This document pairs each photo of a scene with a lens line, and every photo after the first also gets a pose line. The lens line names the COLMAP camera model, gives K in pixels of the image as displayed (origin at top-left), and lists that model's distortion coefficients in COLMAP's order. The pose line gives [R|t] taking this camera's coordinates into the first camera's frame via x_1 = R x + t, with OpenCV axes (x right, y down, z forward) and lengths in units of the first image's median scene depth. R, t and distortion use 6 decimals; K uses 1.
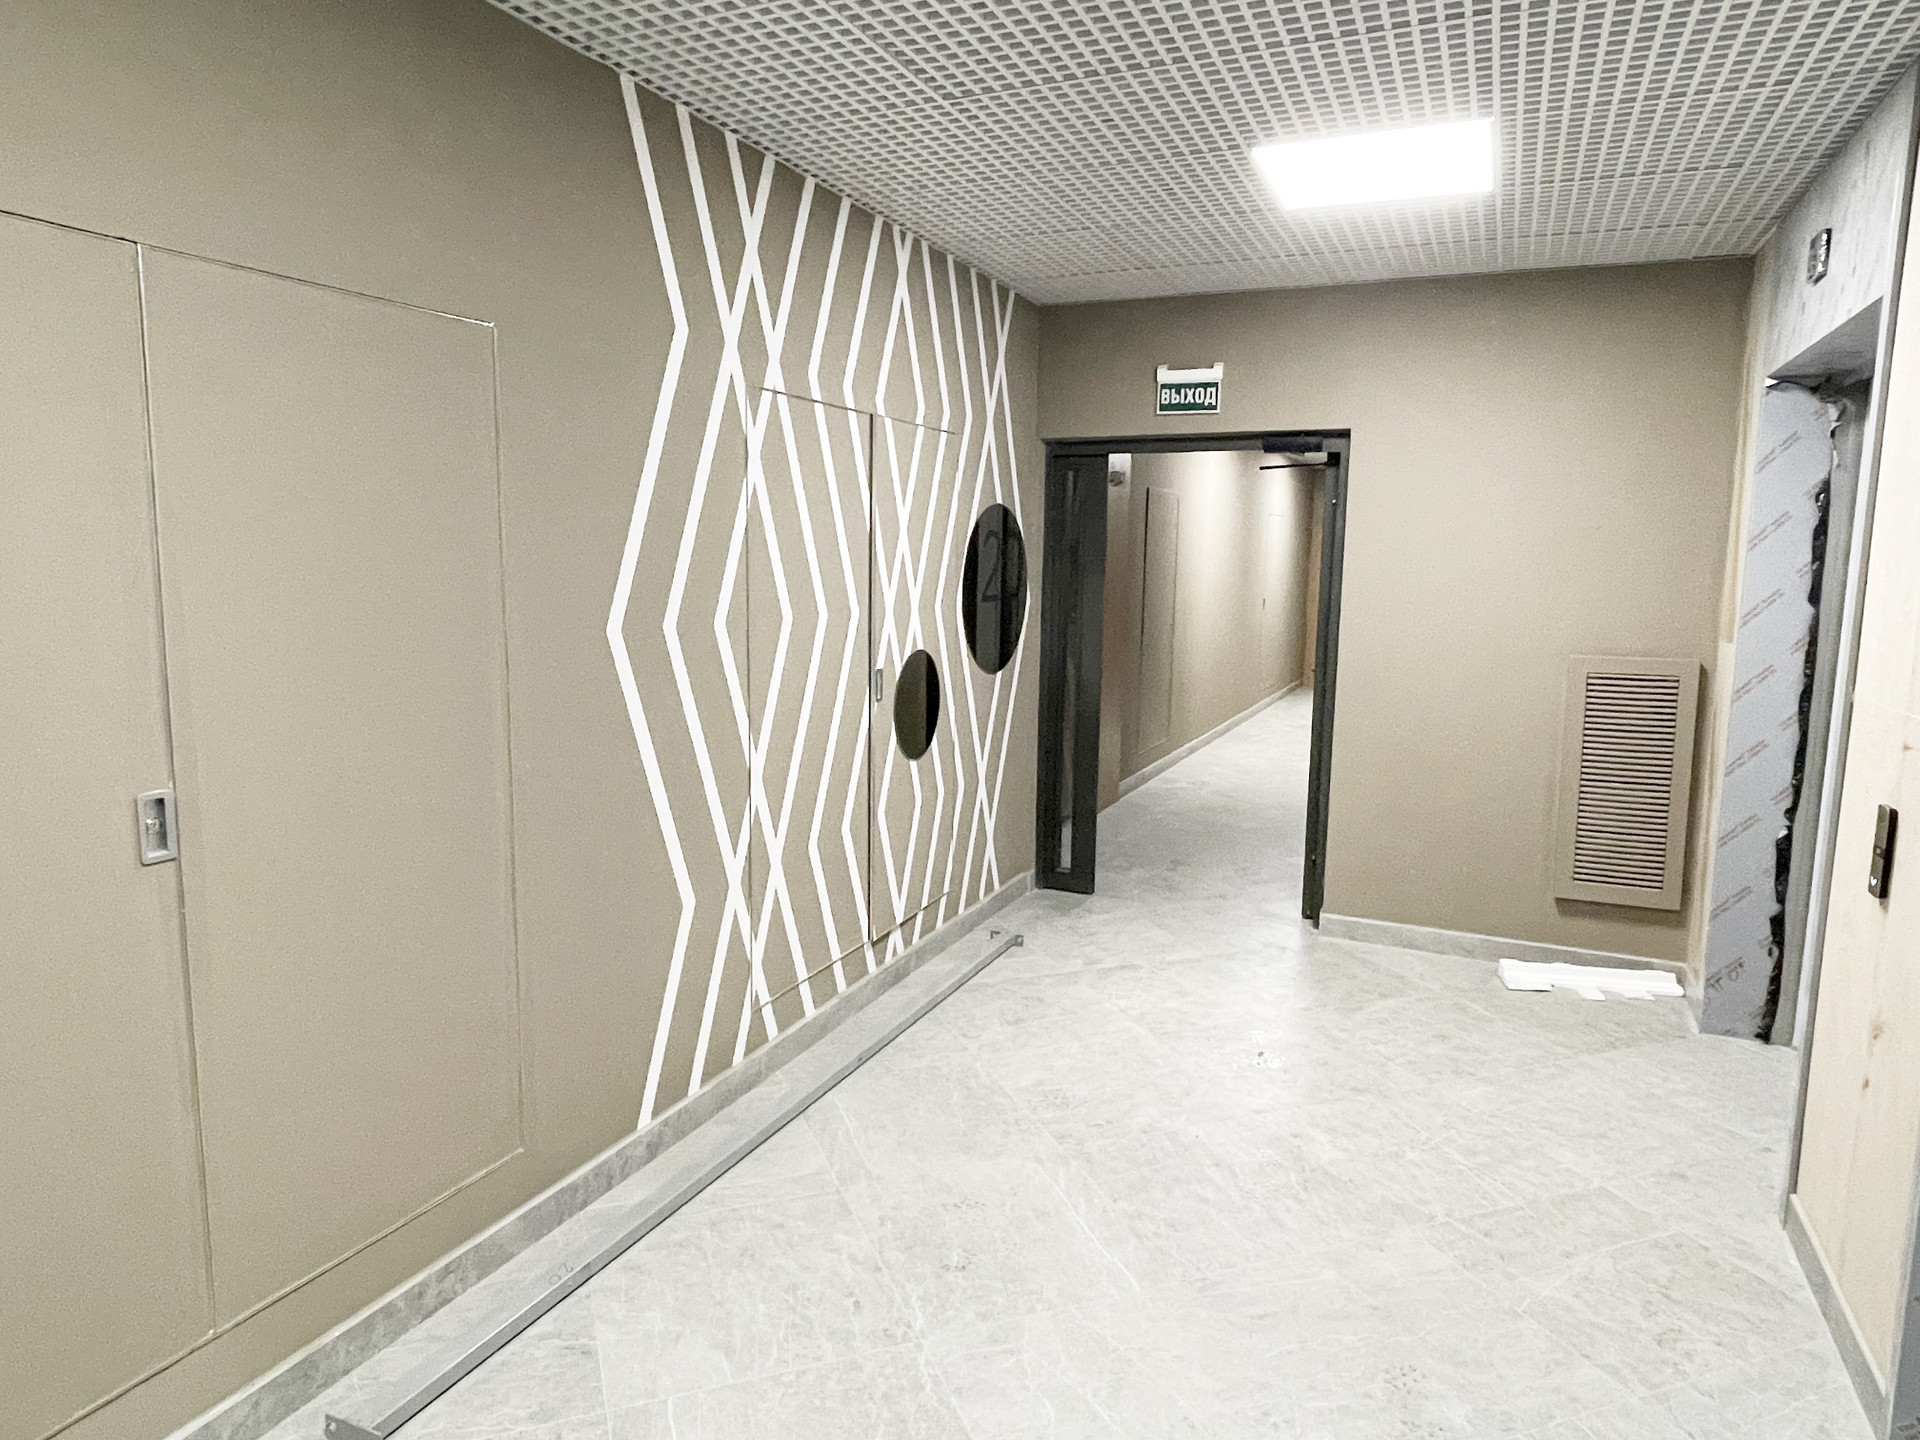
lens RADIAL K [[1184.2, 0, 955.6], [0, 1184.2, 717.3], [0, 0, 1]] dist [-0.003436, -0.000447]
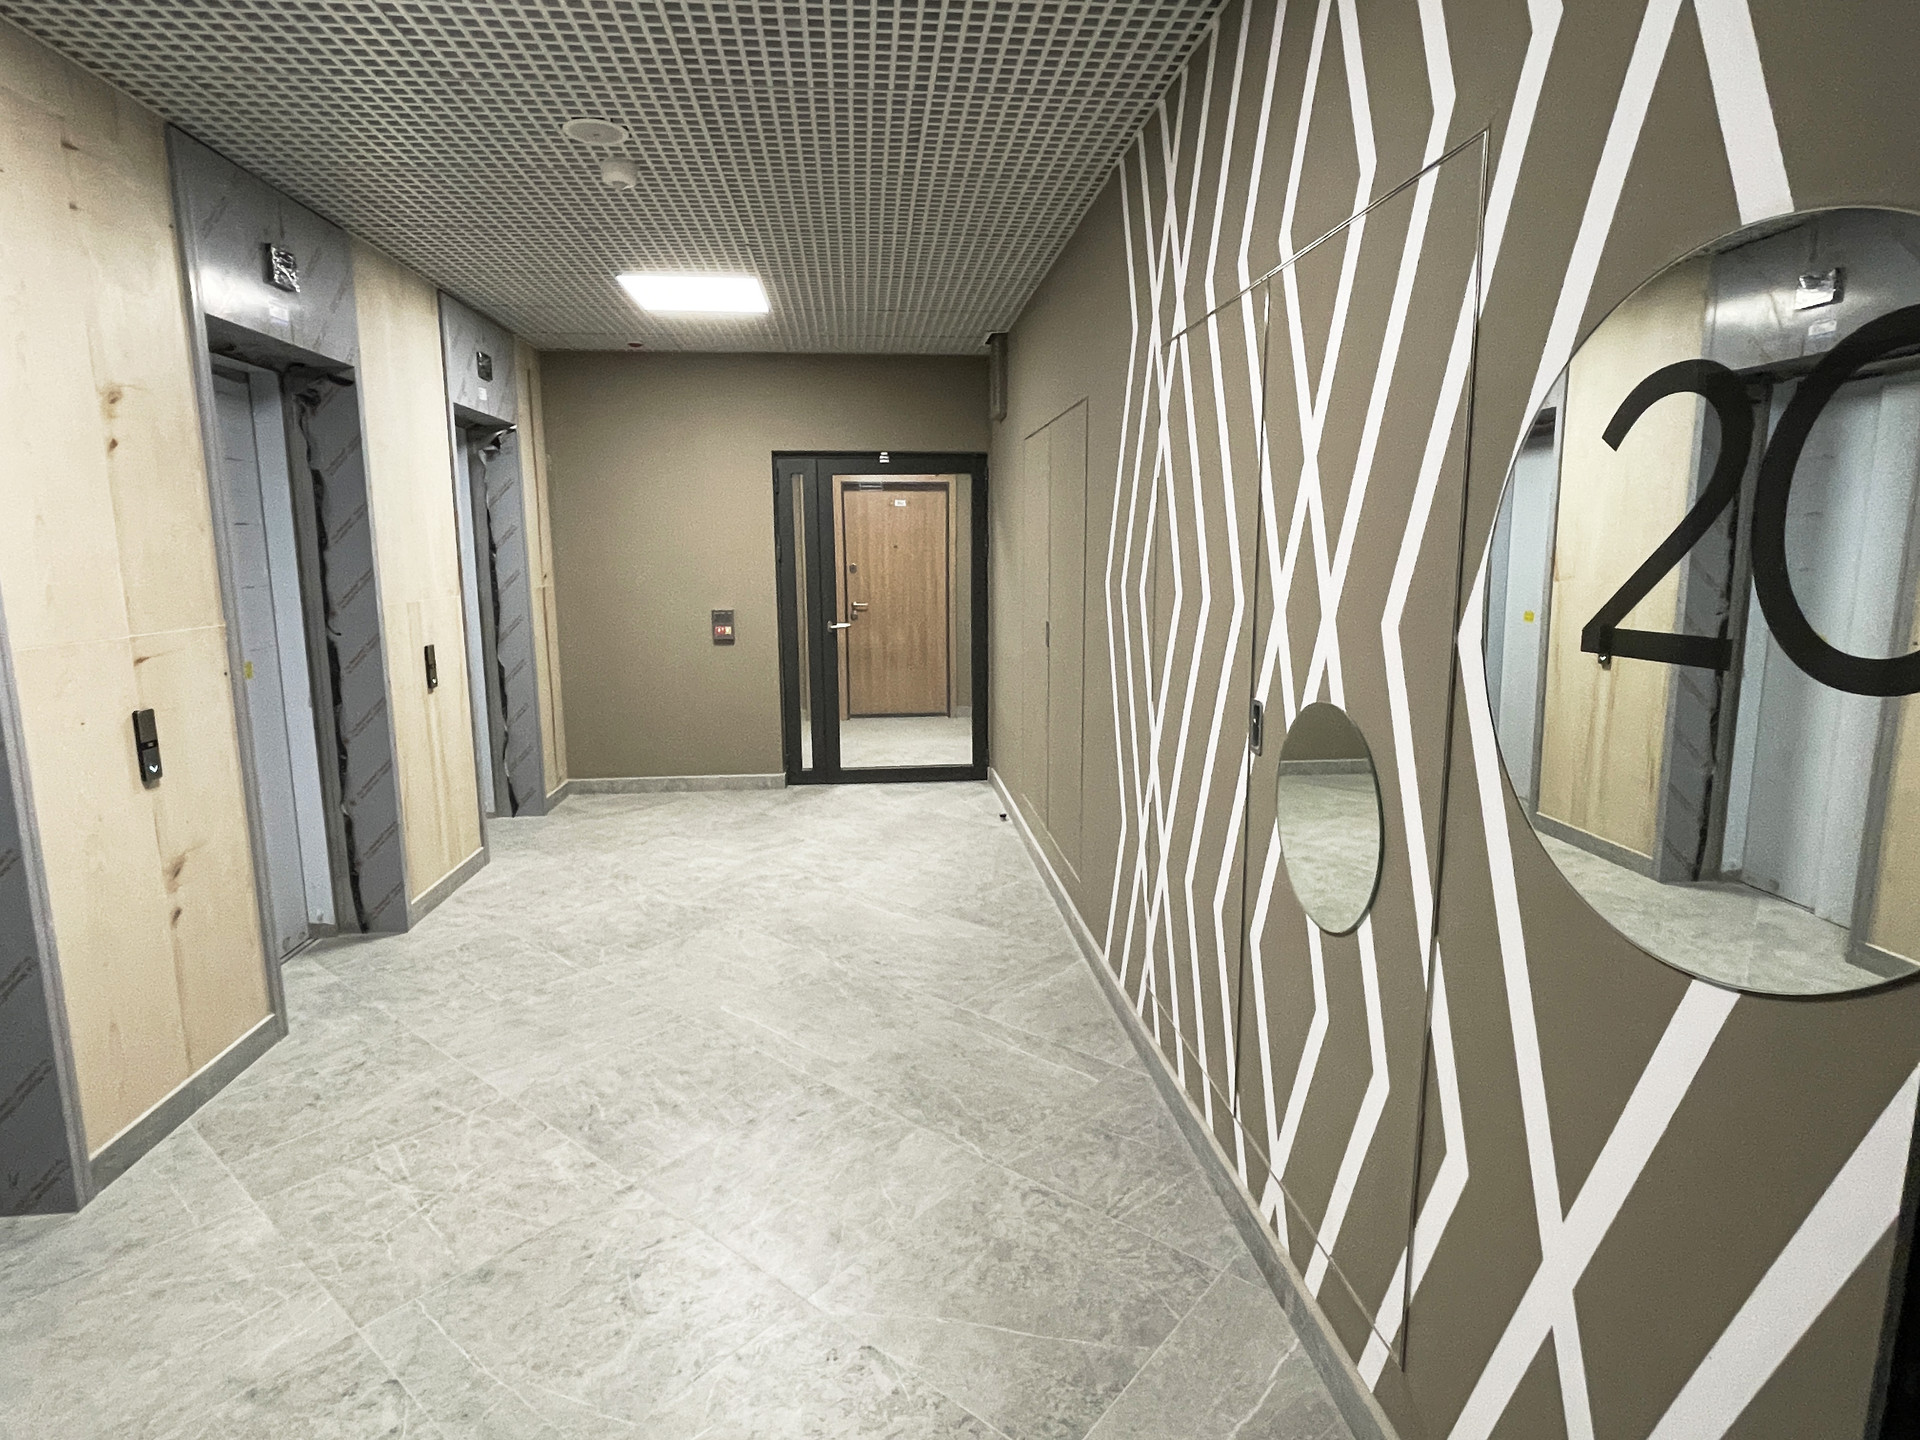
lens RADIAL K [[1093.3, 0, 956.4], [0, 1093.3, 727.8], [0, 0, 1]] dist [0.000166, 0.000228]
pose [[-0.878064, 0.070355, -0.473342, 0.414947], [-0.068848, 0.960271, 0.270444, -0.209707], [0.473564, 0.270056, -0.838336, 1.745548]]
